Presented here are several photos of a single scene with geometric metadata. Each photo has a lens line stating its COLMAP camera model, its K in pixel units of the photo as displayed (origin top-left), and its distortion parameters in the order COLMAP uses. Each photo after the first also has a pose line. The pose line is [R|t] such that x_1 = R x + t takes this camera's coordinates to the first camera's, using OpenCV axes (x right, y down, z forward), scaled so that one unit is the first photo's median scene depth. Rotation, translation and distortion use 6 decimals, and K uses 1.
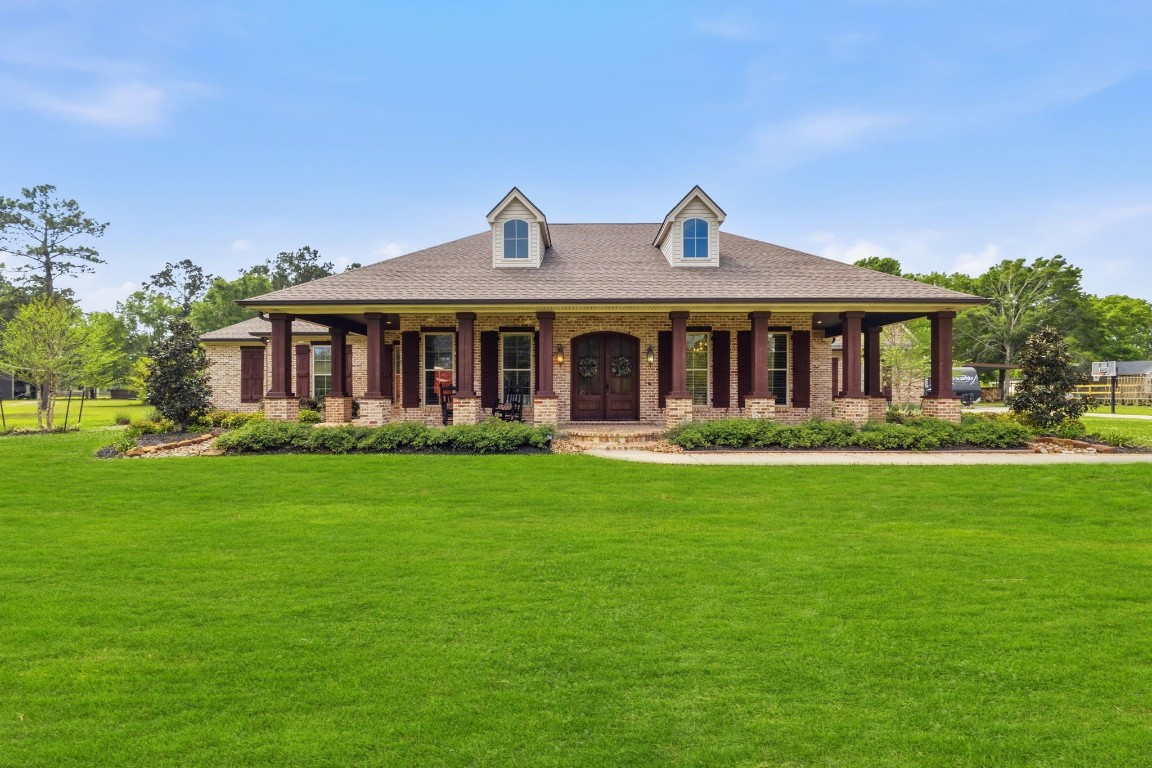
lens RADIAL K [[541.5, 0, 575.5], [0, 541.5, 381.5], [0, 0, 1]] dist [0.007840, -0.000078]
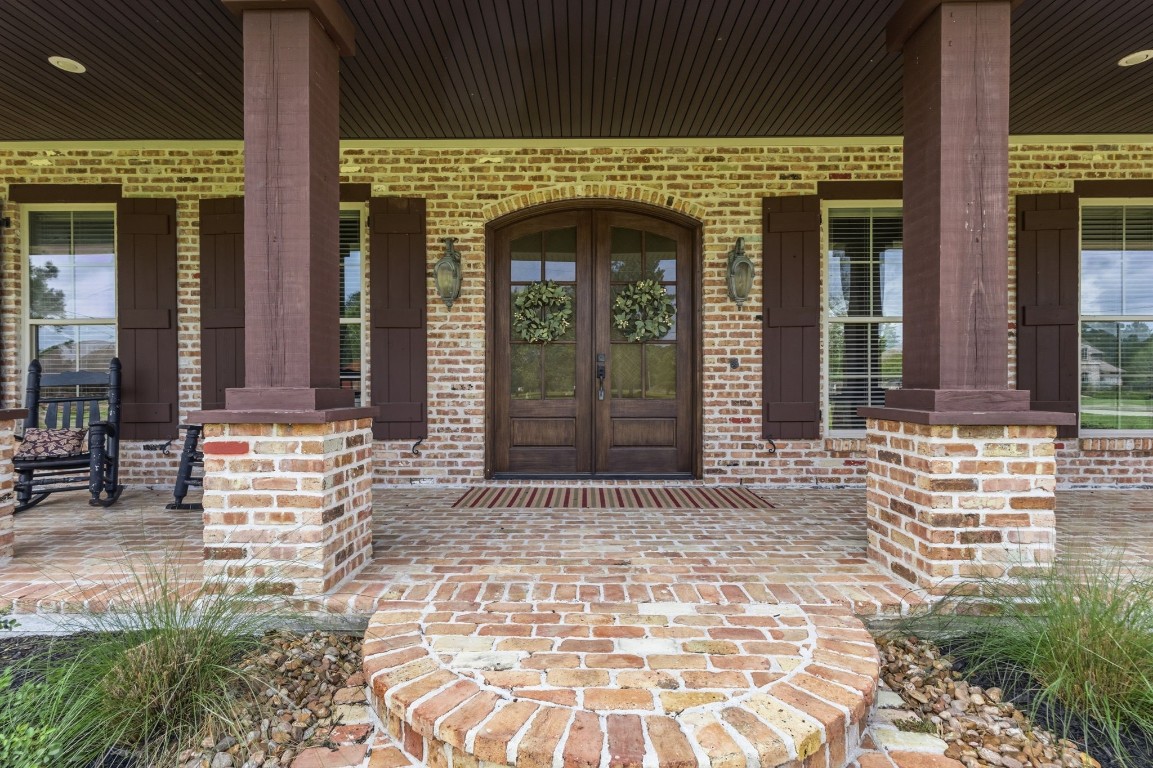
lens RADIAL K [[541.9, 0, 576.0], [0, 541.9, 381.5], [0, 0, 1]] dist [0.007840, -0.000078]
pose [[0.999995, -0.001511, 0.002800, 0.043540], [0.001489, 0.999968, 0.007905, 0.012069], [-0.002811, -0.007900, 0.999965, 0.684105]]
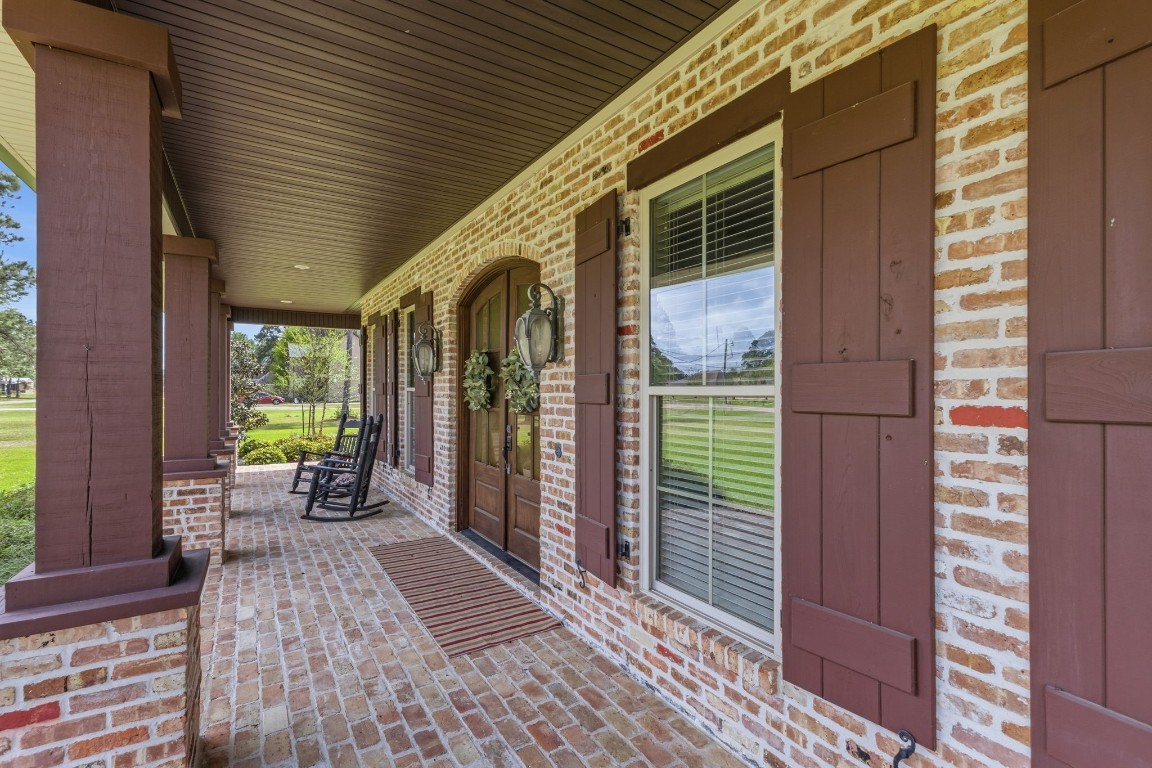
lens RADIAL K [[541.5, 0, 575.5], [0, 541.5, 381.5], [0, 0, 1]] dist [0.007840, -0.000078]
pose [[0.521863, -0.010579, -0.852963, 0.338567], [0.016614, 0.999859, -0.002235, -0.024746], [0.852867, -0.013005, 0.521966, 0.884427]]
